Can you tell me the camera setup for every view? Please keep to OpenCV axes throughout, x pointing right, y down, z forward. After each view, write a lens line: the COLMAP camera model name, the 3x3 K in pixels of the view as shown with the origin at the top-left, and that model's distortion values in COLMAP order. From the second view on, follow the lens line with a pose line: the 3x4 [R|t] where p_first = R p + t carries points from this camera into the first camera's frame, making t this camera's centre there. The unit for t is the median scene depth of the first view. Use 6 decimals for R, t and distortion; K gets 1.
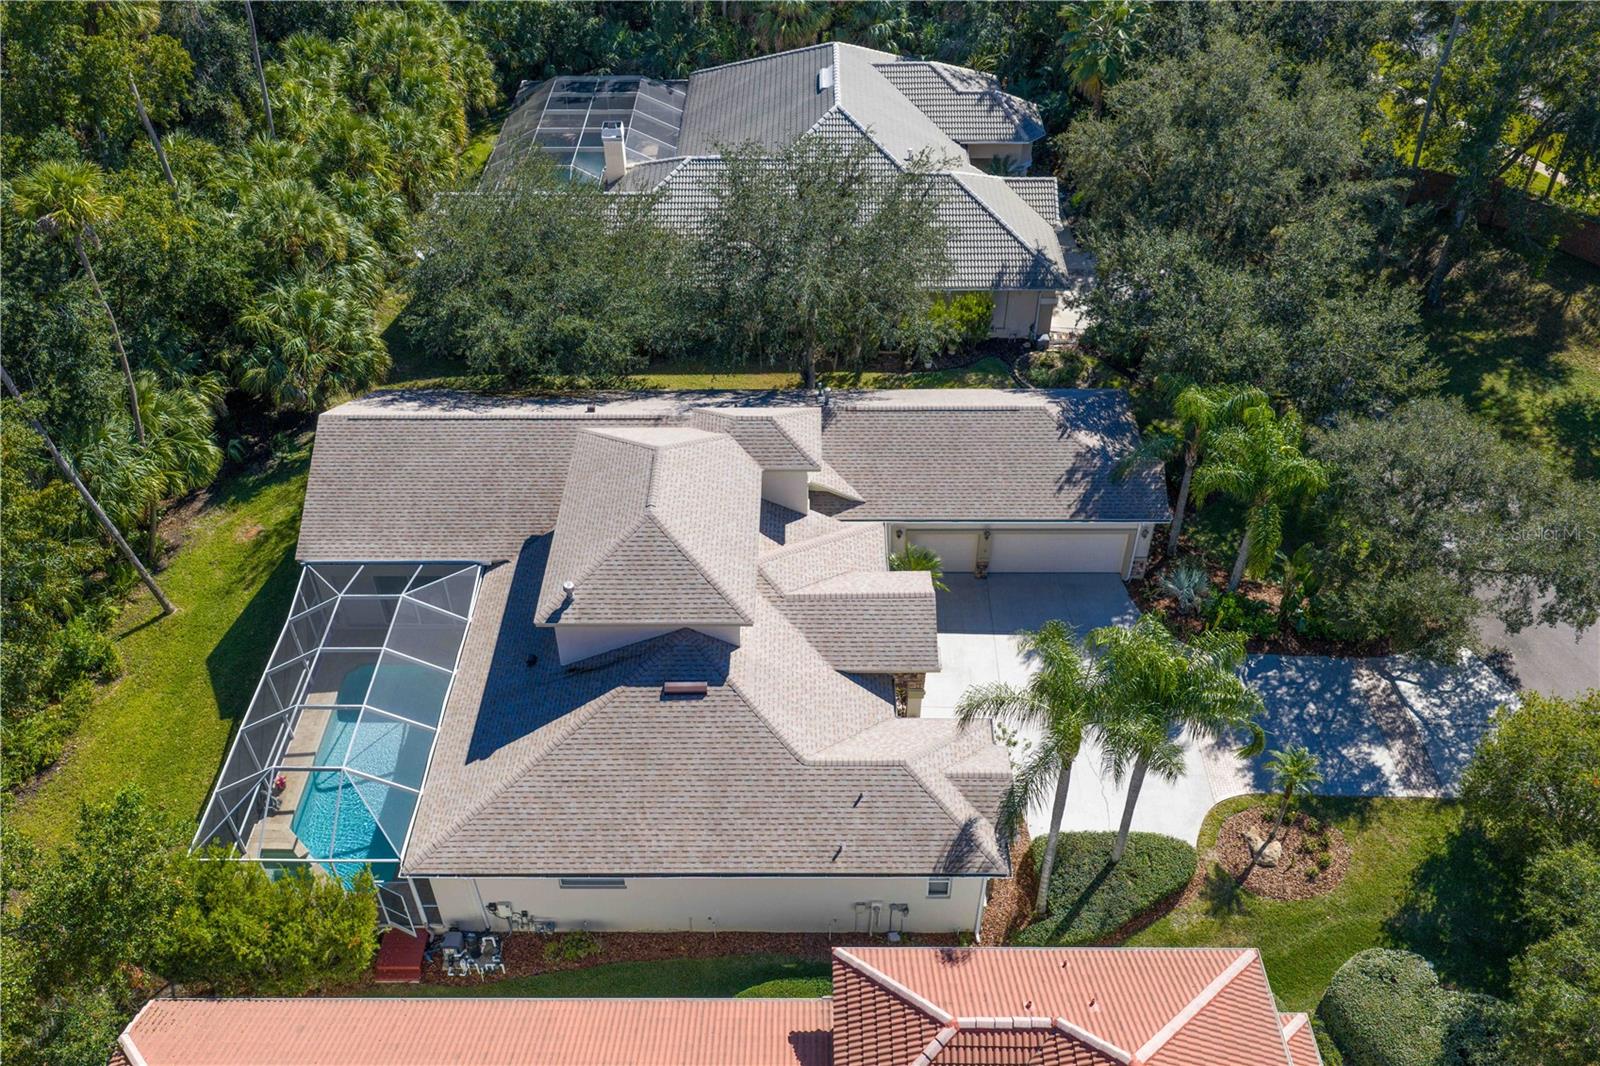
lens RADIAL K [[1332.0, 0, 797.2], [0, 1332.0, 534.7], [0, 0, 1]] dist [0.013303, -0.029585]
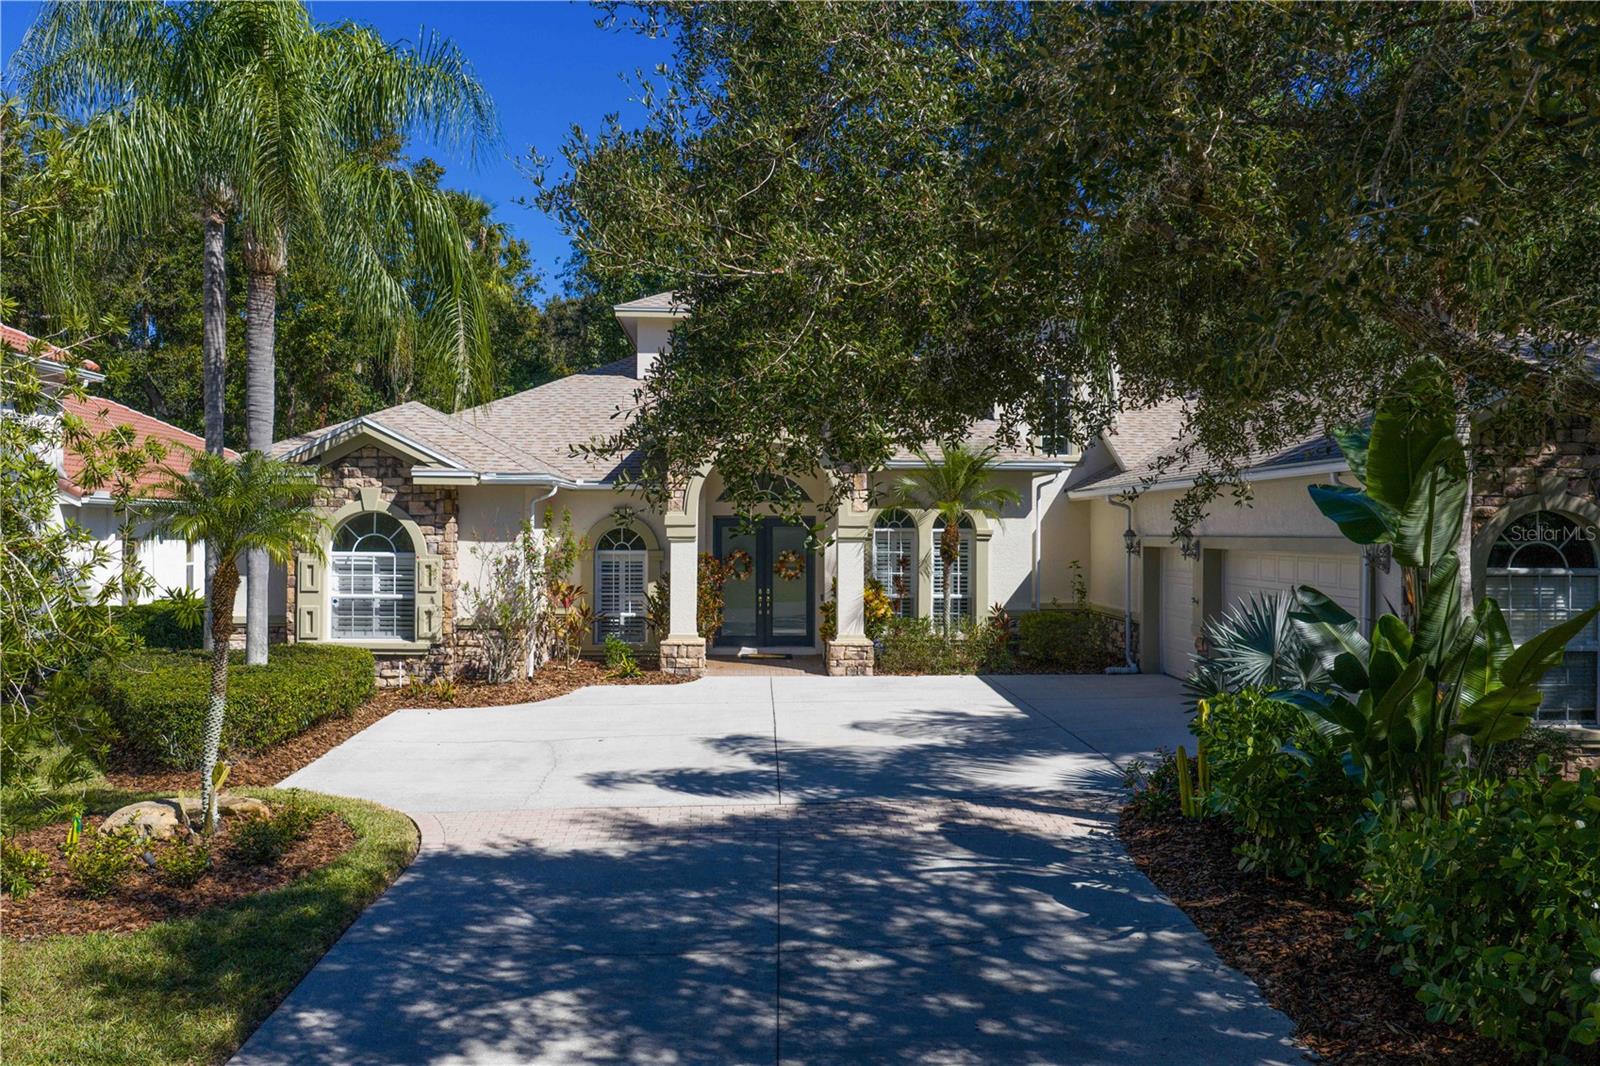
lens RADIAL K [[1323.7, 0, 794.4], [0, 1323.7, 536.4], [0, 0, 1]] dist [0.009270, -0.018341]
pose [[0.040361, 0.015257, -0.999069, 0.583400], [-0.650272, 0.759560, -0.014671, 0.090252], [0.758628, 0.650259, 0.040578, 0.944525]]
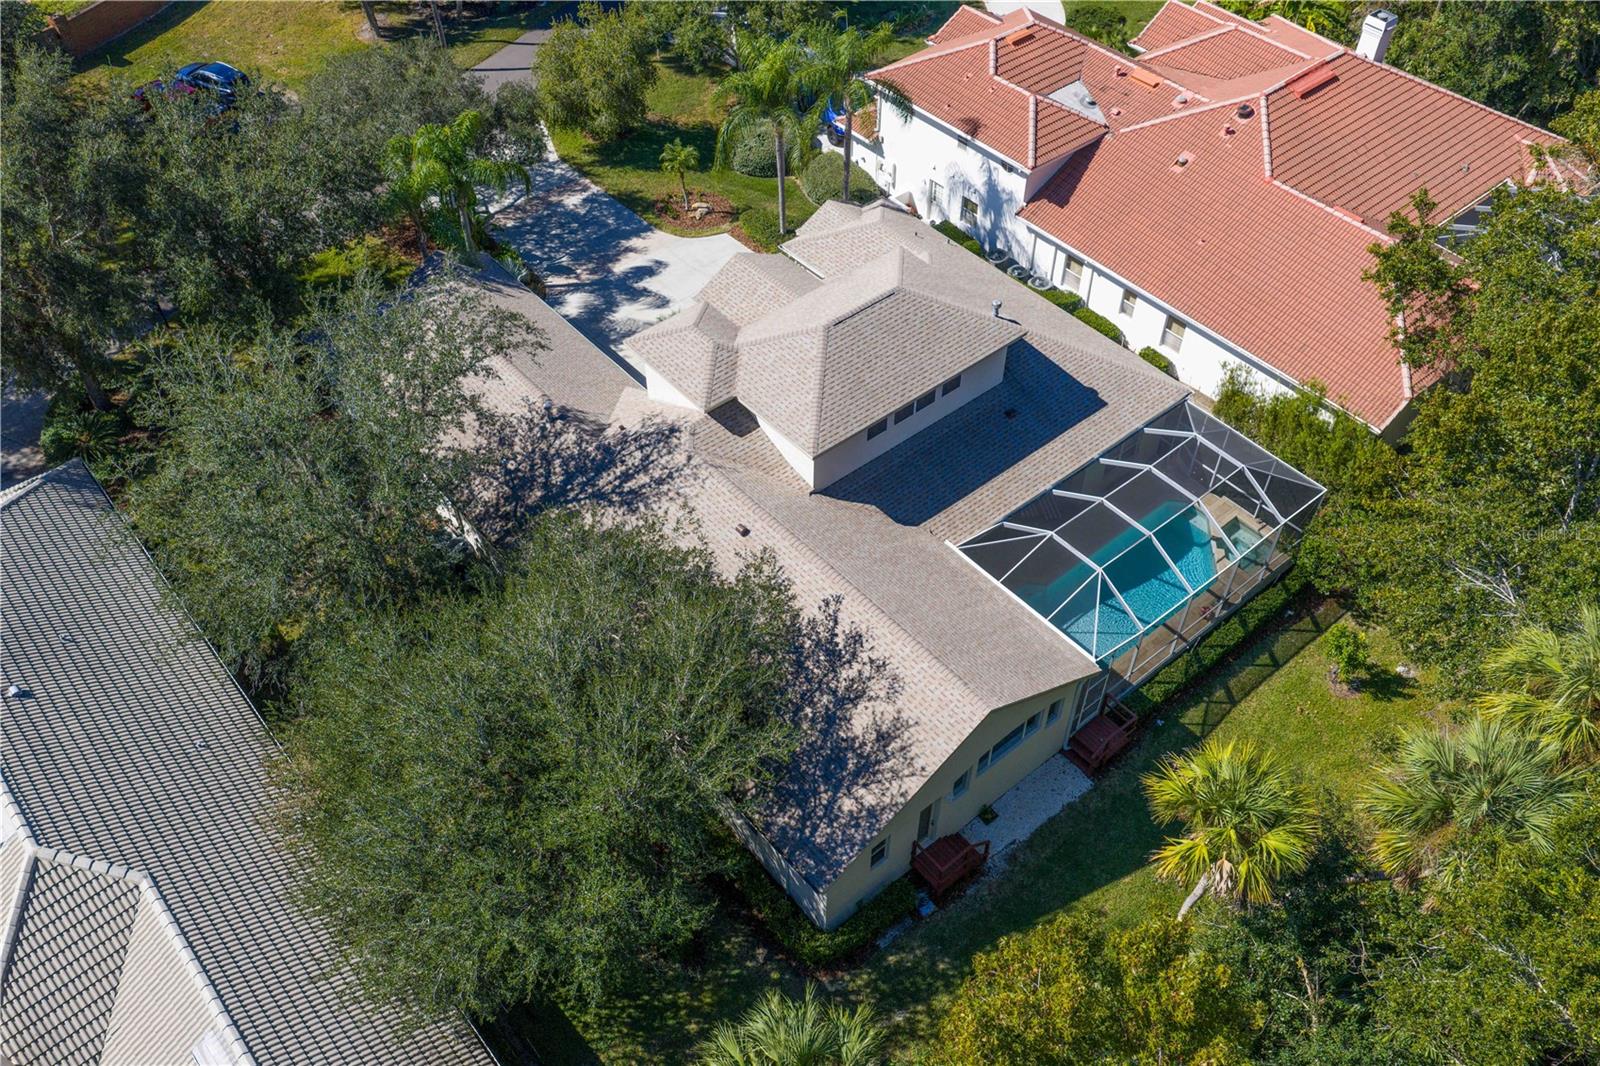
lens RADIAL K [[1315.3, 0, 797.3], [0, 1315.3, 537.0], [0, 0, 1]] dist [0.006466, -0.006231]
pose [[-0.649674, -0.555075, 0.519438, -0.639076], [0.495888, 0.208470, 0.842992, -0.809486], [-0.576211, 0.805253, 0.139818, 0.922446]]
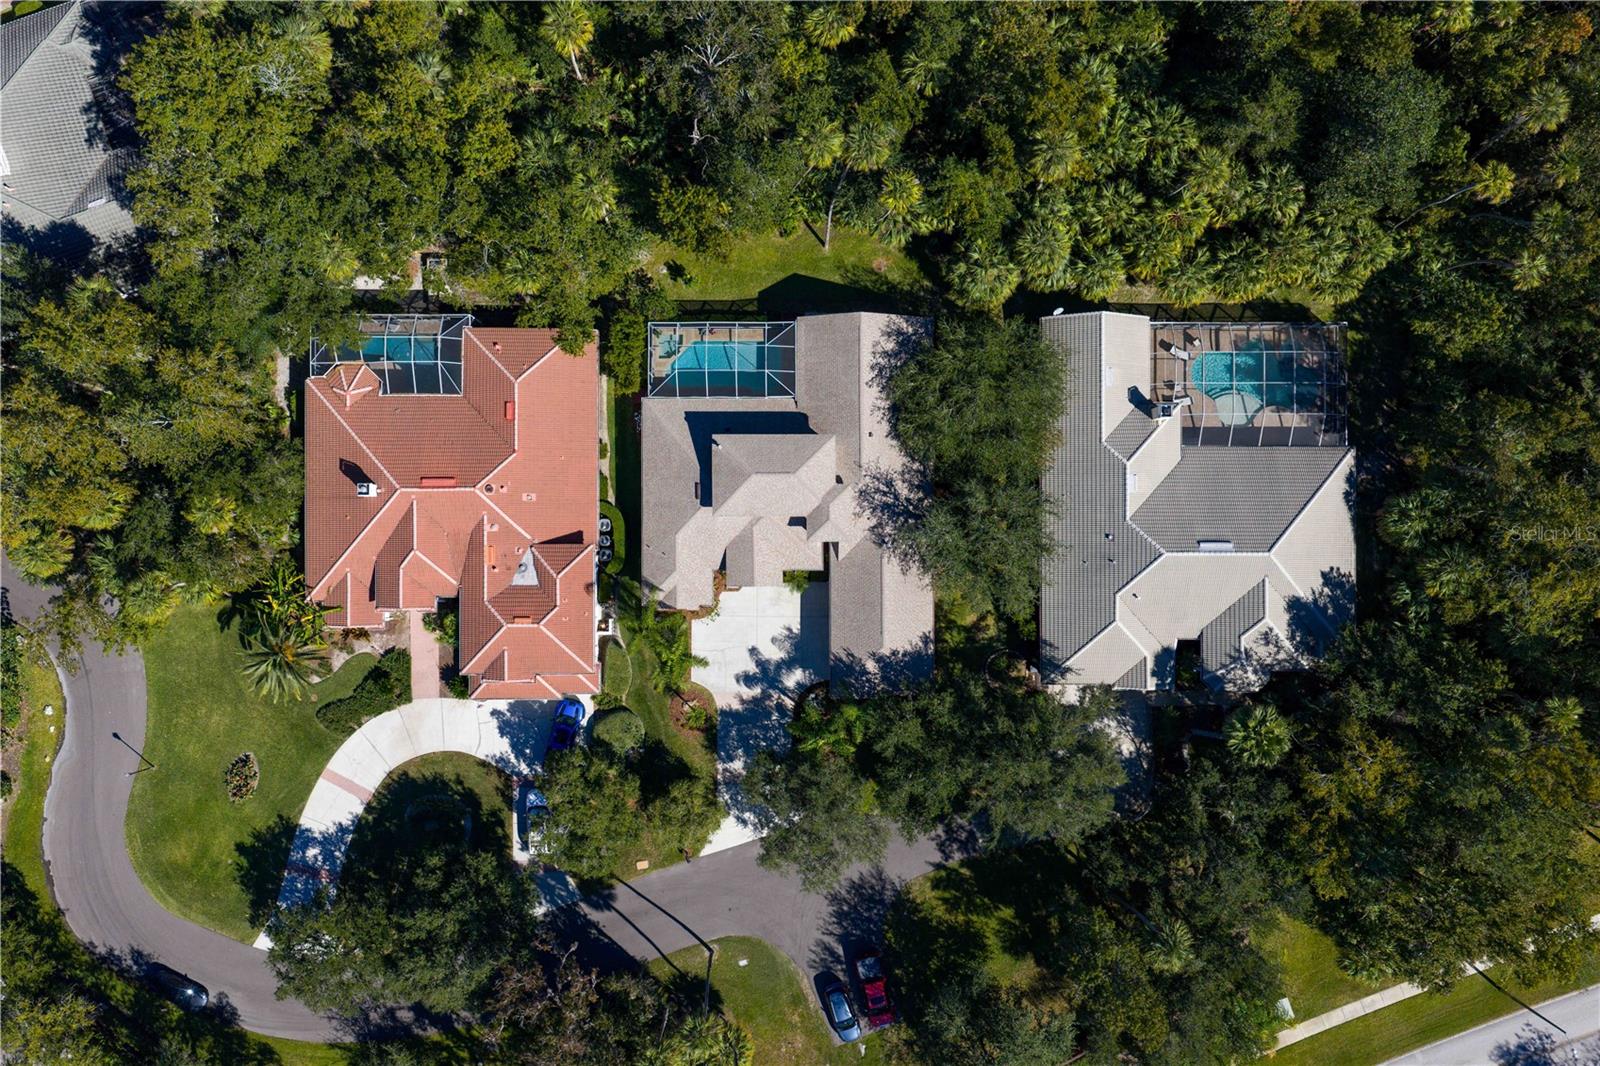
lens RADIAL K [[1314.6, 0, 800.0], [0, 1314.6, 533.0], [0, 0, 1]] dist [0.016877, -0.006238]
pose [[0.009170, 0.999936, 0.006684, -0.012142], [-0.647579, 0.000845, 0.761997, -1.735298], [0.761943, -0.011316, 0.647546, -0.491059]]
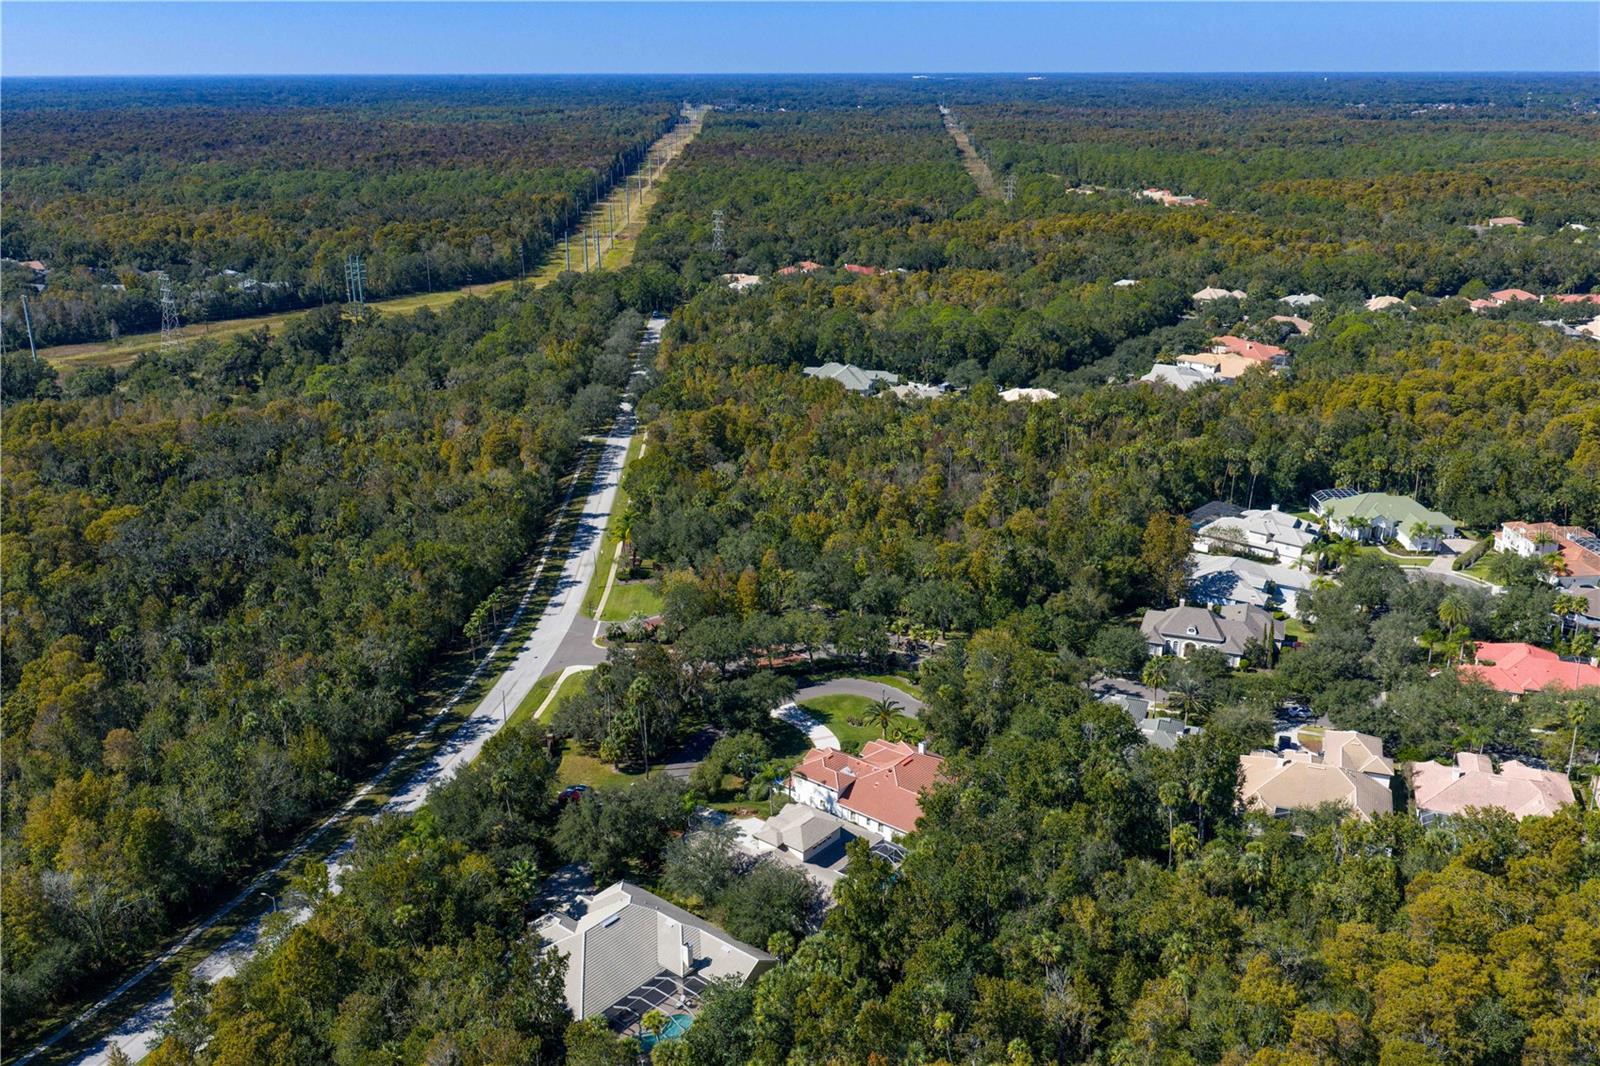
lens RADIAL K [[1314.6, 0, 800.0], [0, 1314.6, 533.0], [0, 0, 1]] dist [0.016877, -0.006238]
pose [[-0.777839, -0.196799, 0.596856, -2.406148], [0.413088, 0.555626, 0.721553, -3.595344], [-0.473629, 0.807806, -0.350892, 1.637879]]
